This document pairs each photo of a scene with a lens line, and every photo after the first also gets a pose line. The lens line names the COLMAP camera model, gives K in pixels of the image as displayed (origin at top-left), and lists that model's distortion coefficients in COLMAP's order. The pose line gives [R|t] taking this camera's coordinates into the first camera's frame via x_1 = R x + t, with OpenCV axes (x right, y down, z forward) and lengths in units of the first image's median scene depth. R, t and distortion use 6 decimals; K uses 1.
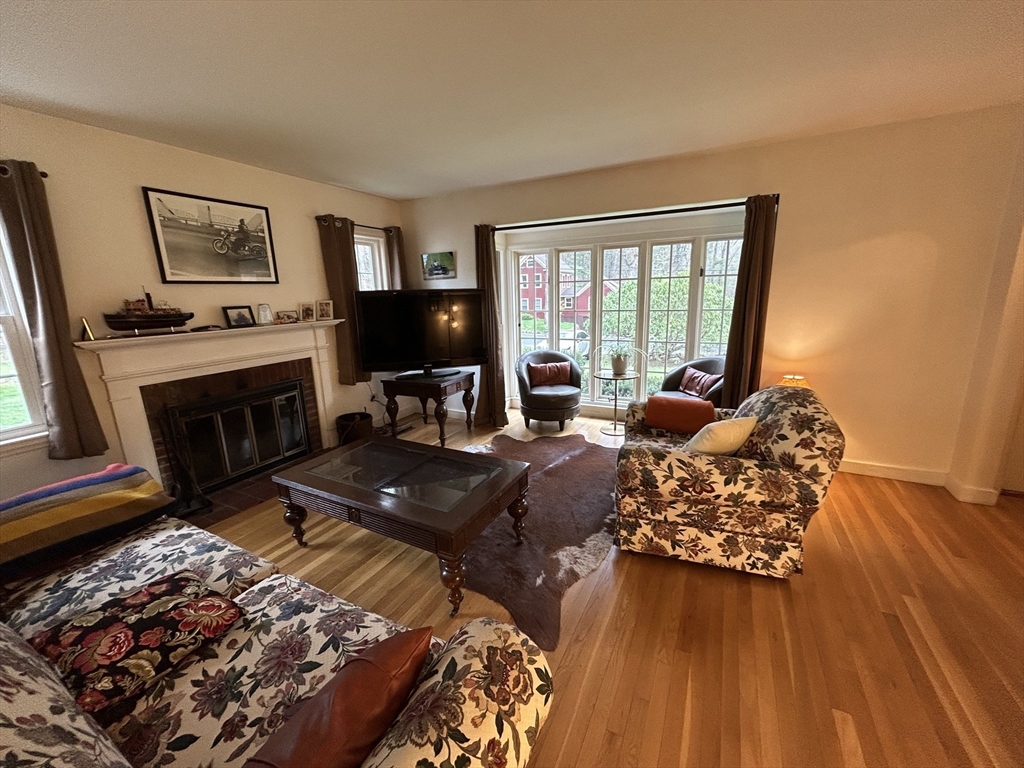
lens RADIAL K [[411.0, 0, 511.7], [0, 411.0, 382.0], [0, 0, 1]] dist [-0.002641, 0.000774]
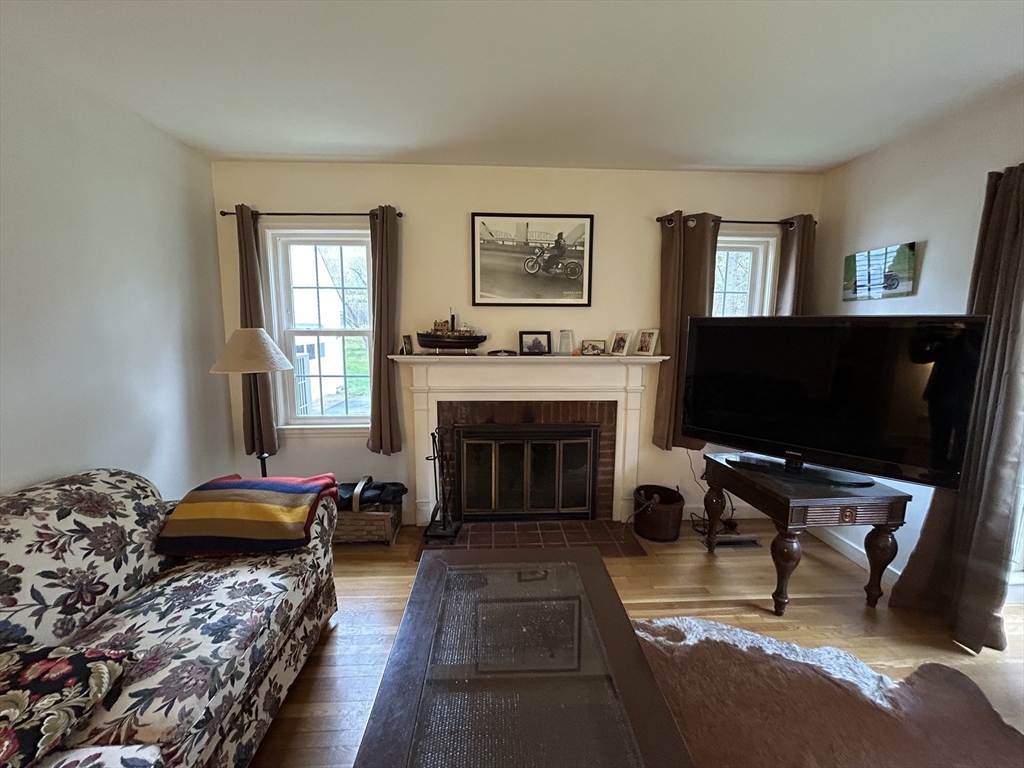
lens RADIAL K [[411.0, 0, 511.7], [0, 411.0, 382.0], [0, 0, 1]] dist [-0.002641, 0.000774]
pose [[0.505052, 0.146625, -0.850543, 0.067720], [-0.204714, 0.977693, 0.046985, -0.096806], [0.838459, 0.150389, 0.523802, 0.452592]]
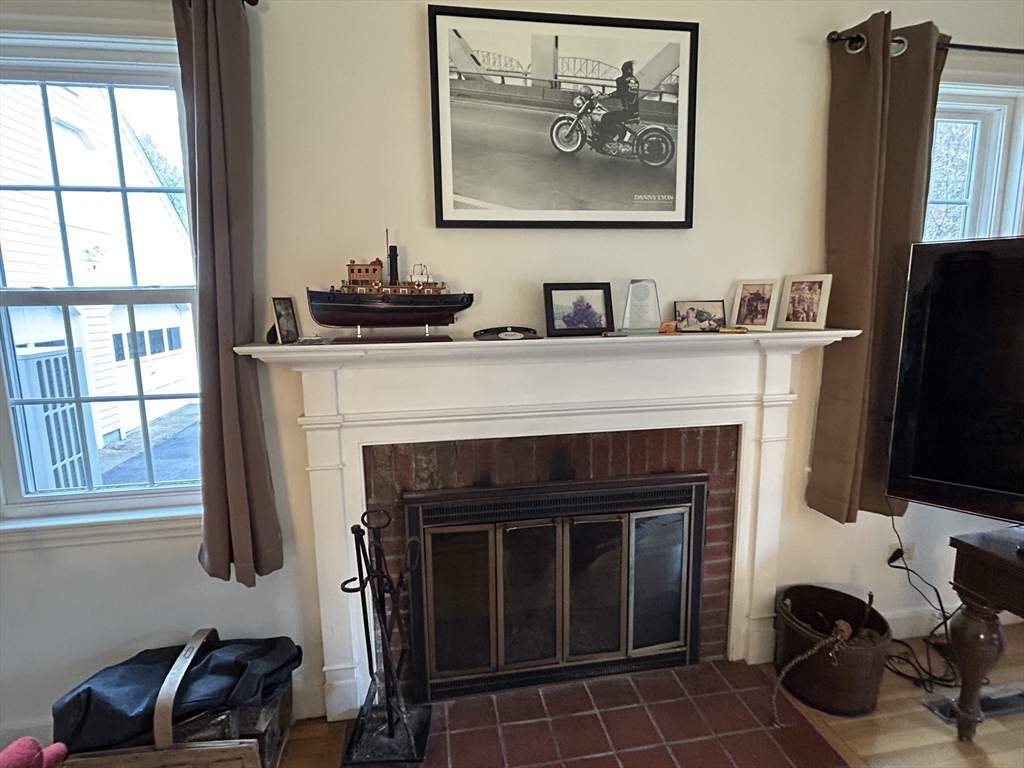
lens RADIAL K [[521.9, 0, 509.0], [0, 521.9, 378.9], [0, 0, 1]] dist [-0.006028, -0.000351]
pose [[0.596009, 0.139006, -0.790855, -0.260664], [-0.173536, 0.983925, 0.042160, -0.090717], [0.784002, 0.112114, 0.610550, 0.574620]]
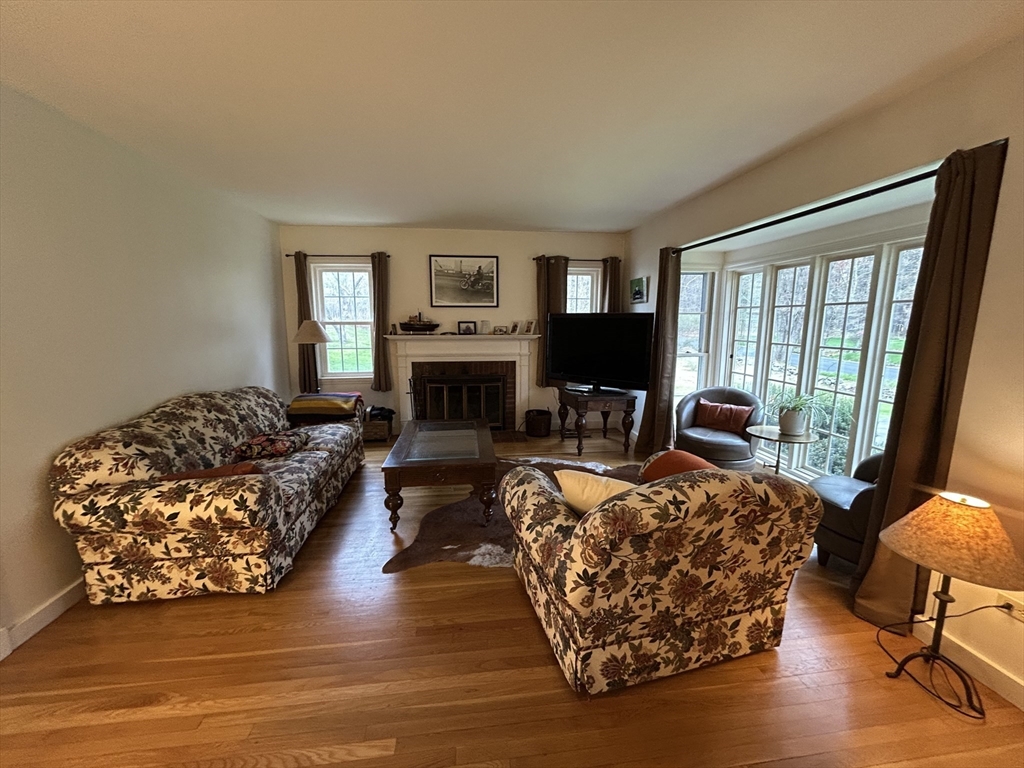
lens RADIAL K [[411.0, 0, 511.7], [0, 411.0, 382.0], [0, 0, 1]] dist [-0.002641, 0.000774]
pose [[0.567987, 0.152877, -0.808715, 0.655585], [-0.192973, 0.979944, 0.049715, -0.060866], [0.800095, 0.127823, 0.586096, 0.216650]]
